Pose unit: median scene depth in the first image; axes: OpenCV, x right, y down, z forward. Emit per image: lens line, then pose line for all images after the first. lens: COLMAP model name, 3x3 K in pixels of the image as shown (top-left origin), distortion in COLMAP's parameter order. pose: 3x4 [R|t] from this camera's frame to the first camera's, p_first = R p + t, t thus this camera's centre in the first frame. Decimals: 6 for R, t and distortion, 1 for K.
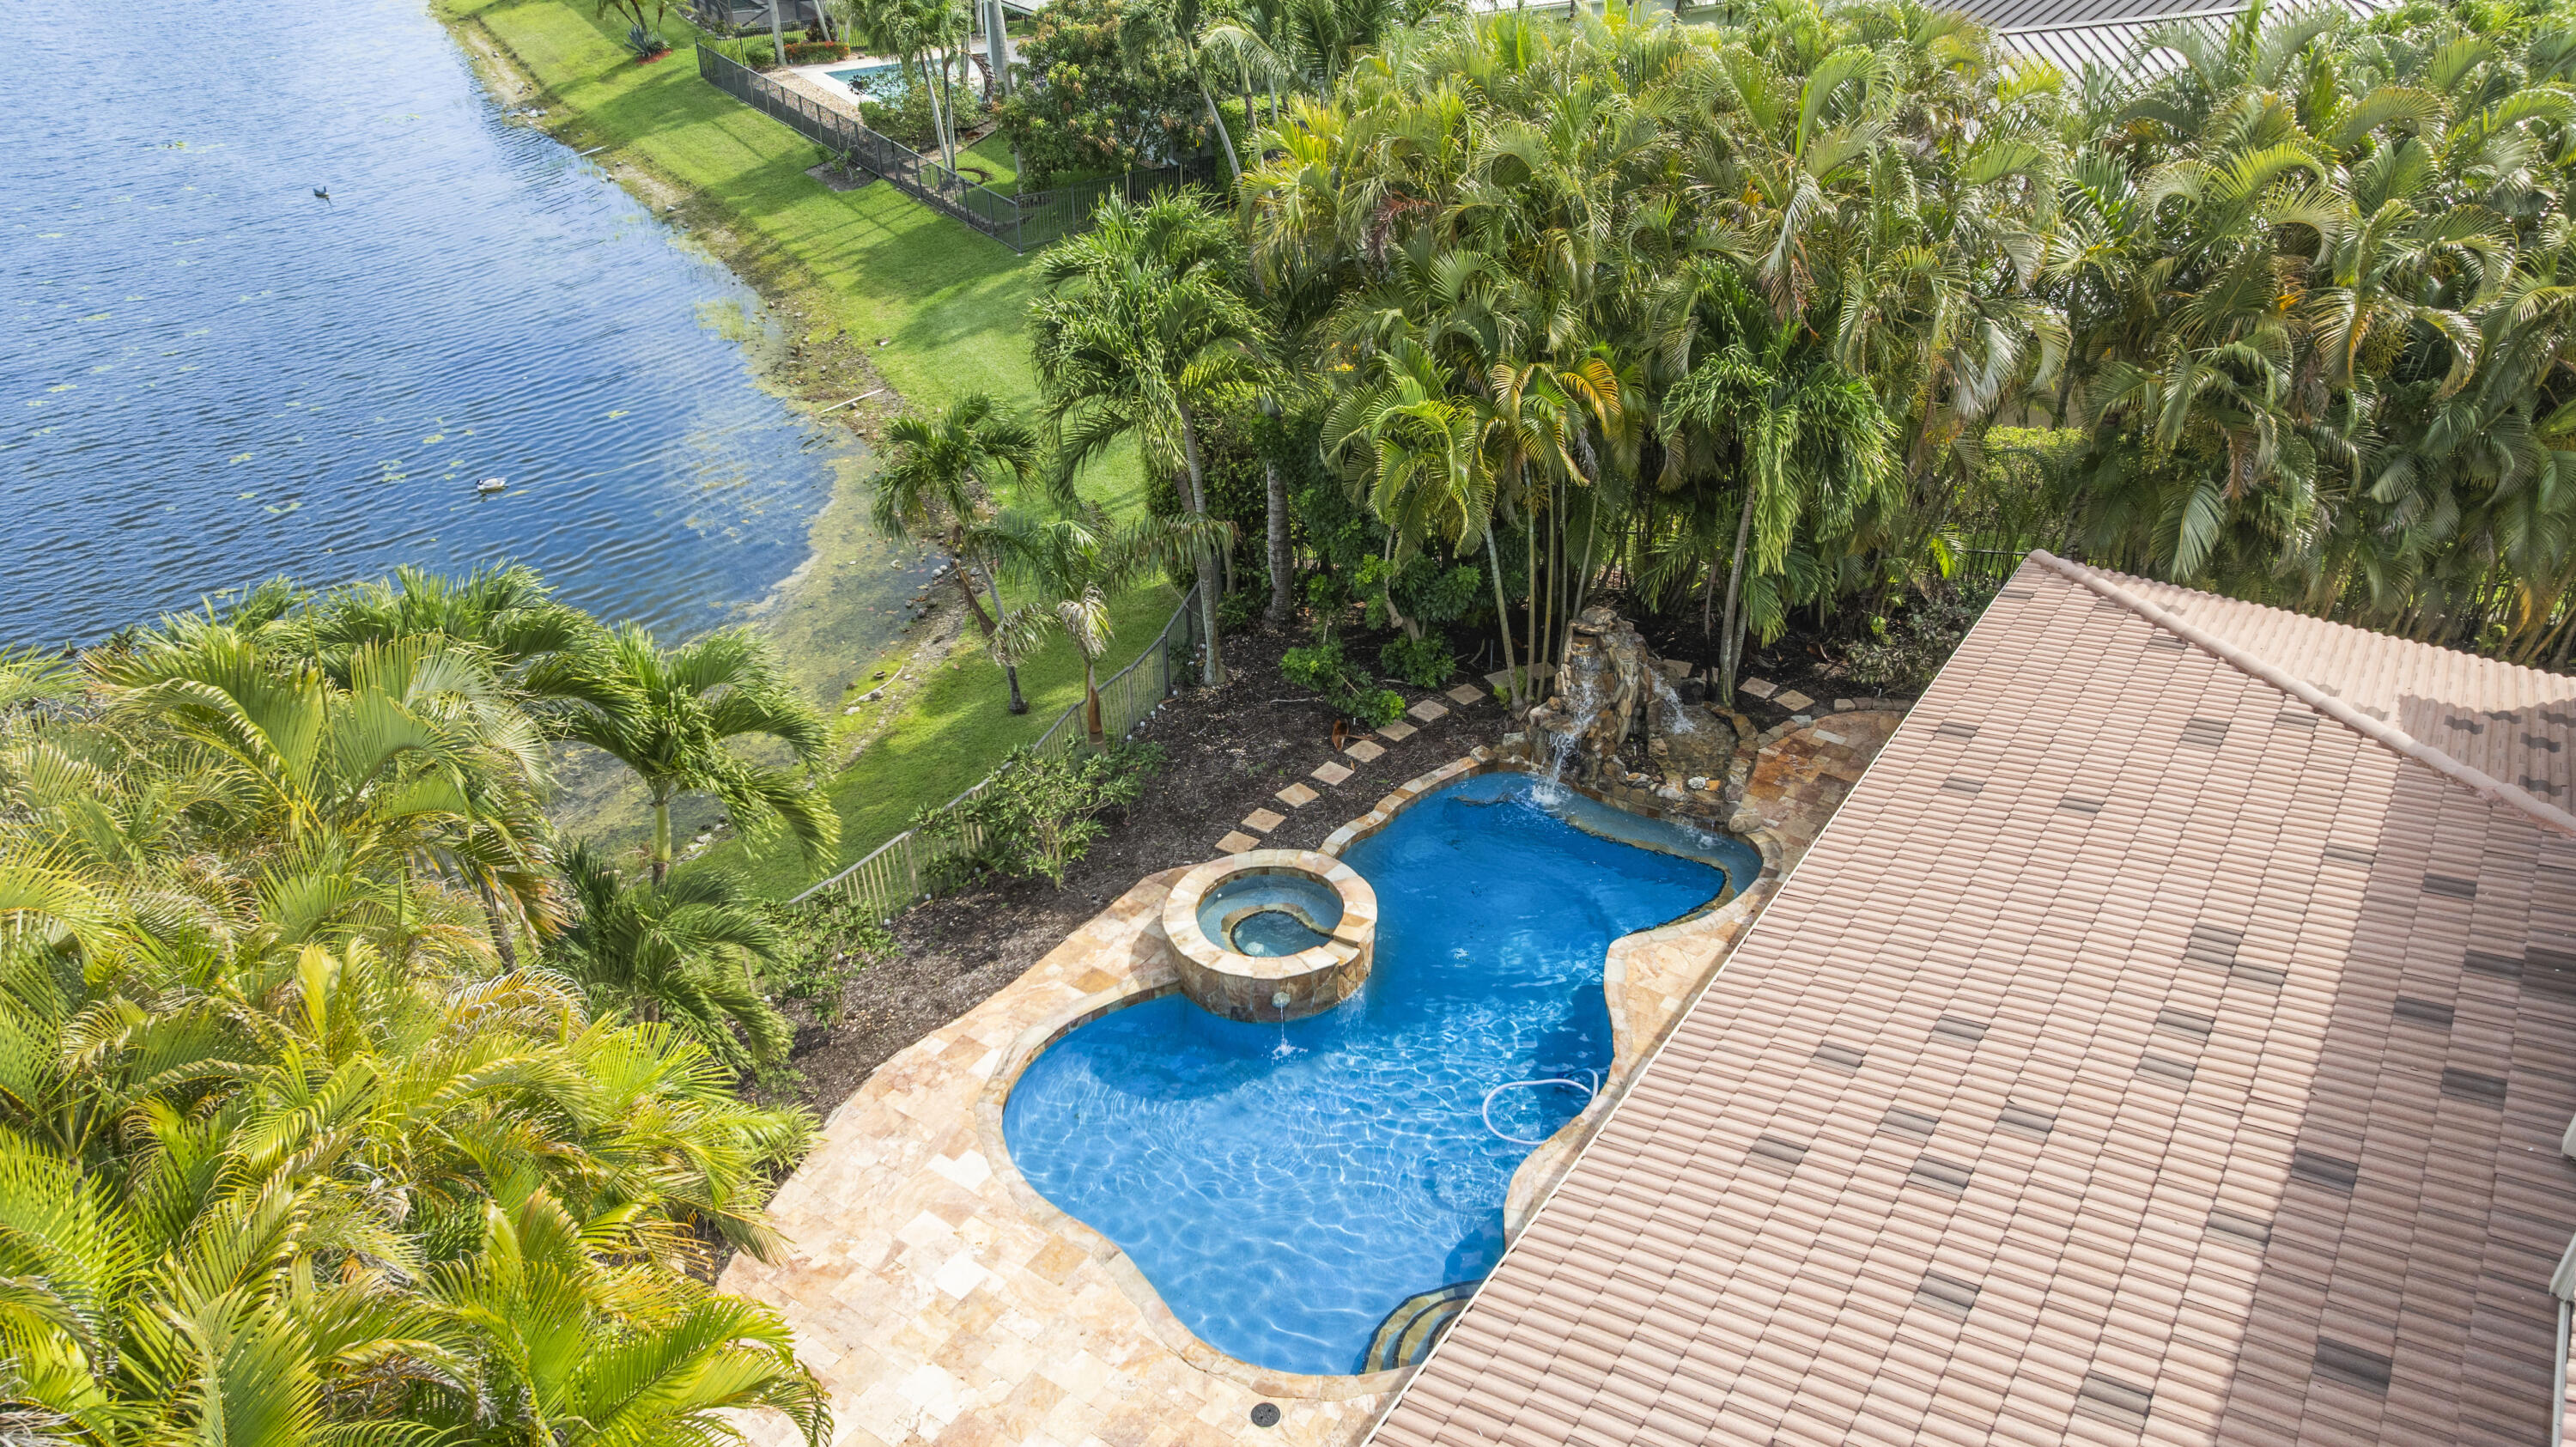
lens RADIAL K [[1806.9, 0, 1312.6], [0, 1806.9, 715.7], [0, 0, 1]] dist [-0.012882, -0.002075]
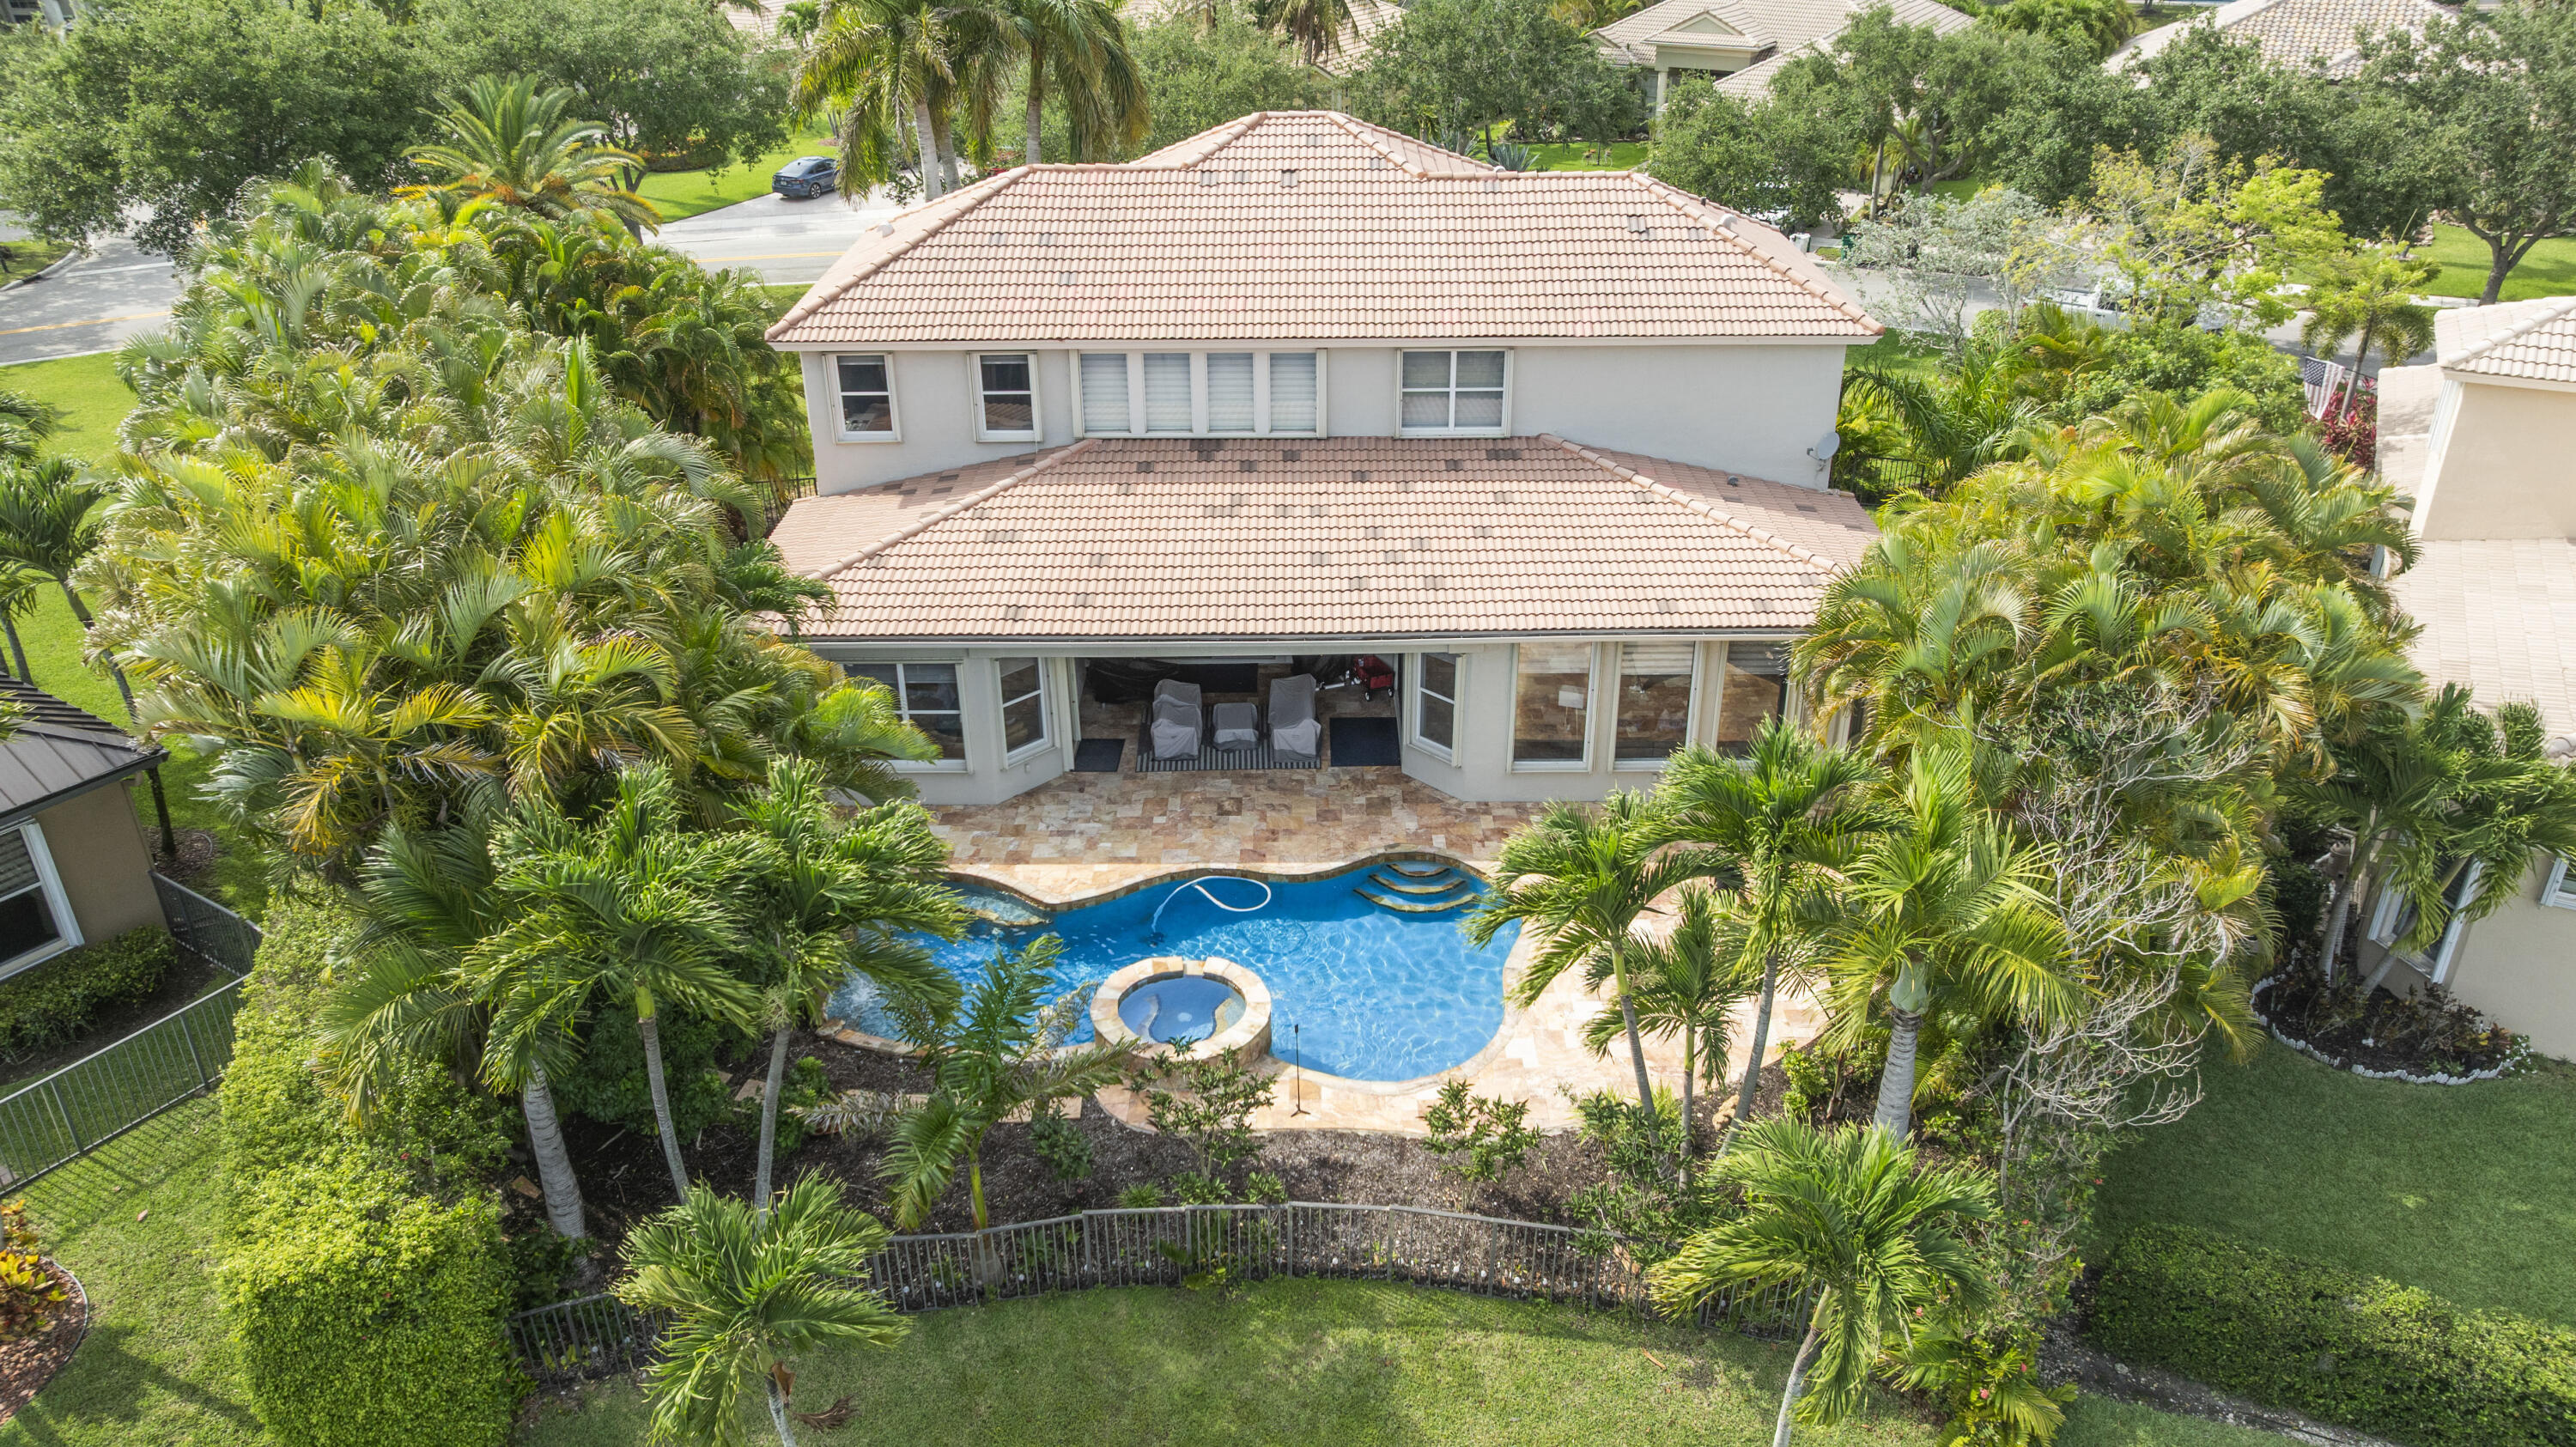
lens RADIAL K [[1806.9, 0, 1292.6], [0, 1806.9, 722.7], [0, 0, 1]] dist [-0.012882, -0.002075]
pose [[-0.552276, -0.380512, 0.741756, -0.921781], [0.435115, 0.627384, 0.645806, -0.786146], [-0.711102, 0.679412, -0.180923, 1.083688]]
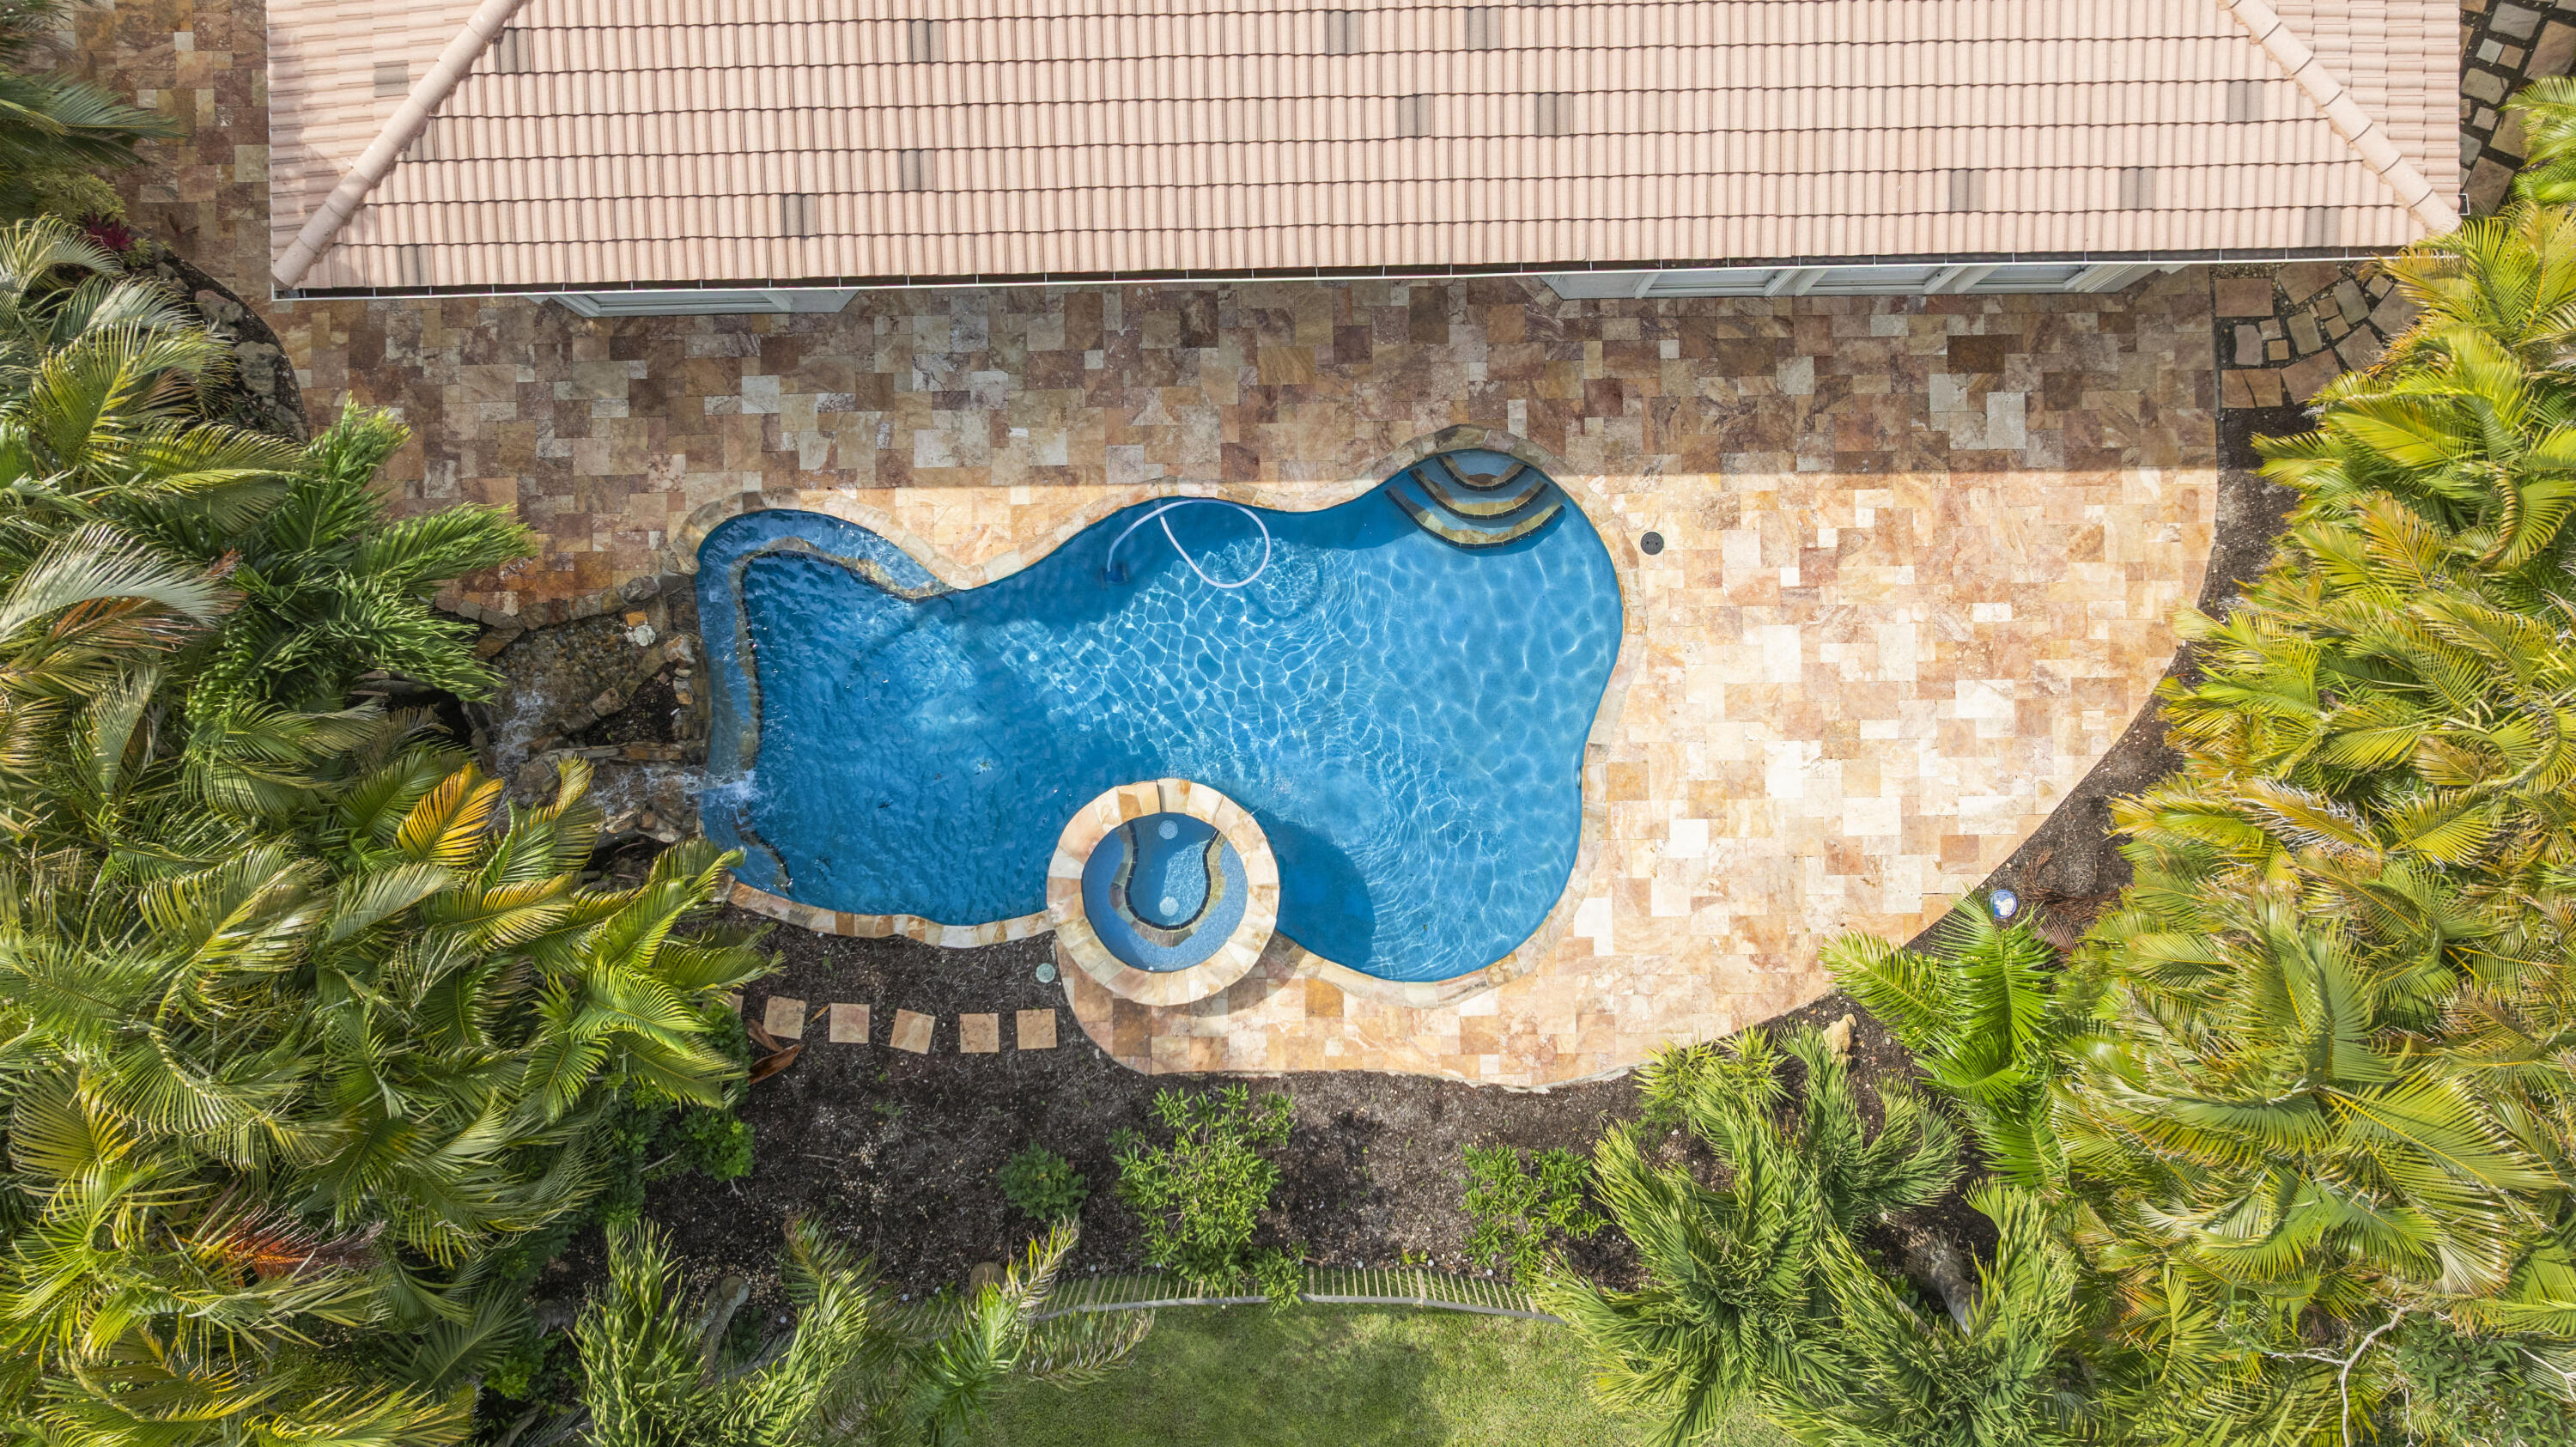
lens RADIAL K [[1806.9, 0, 1288.1], [0, 1806.9, 720.7], [0, 0, 1]] dist [-0.012882, -0.002075]
pose [[-0.567858, -0.822932, 0.017877, -0.004568], [0.435949, -0.282260, 0.854563, -0.662613], [-0.698202, 0.493064, 0.519040, 0.449115]]
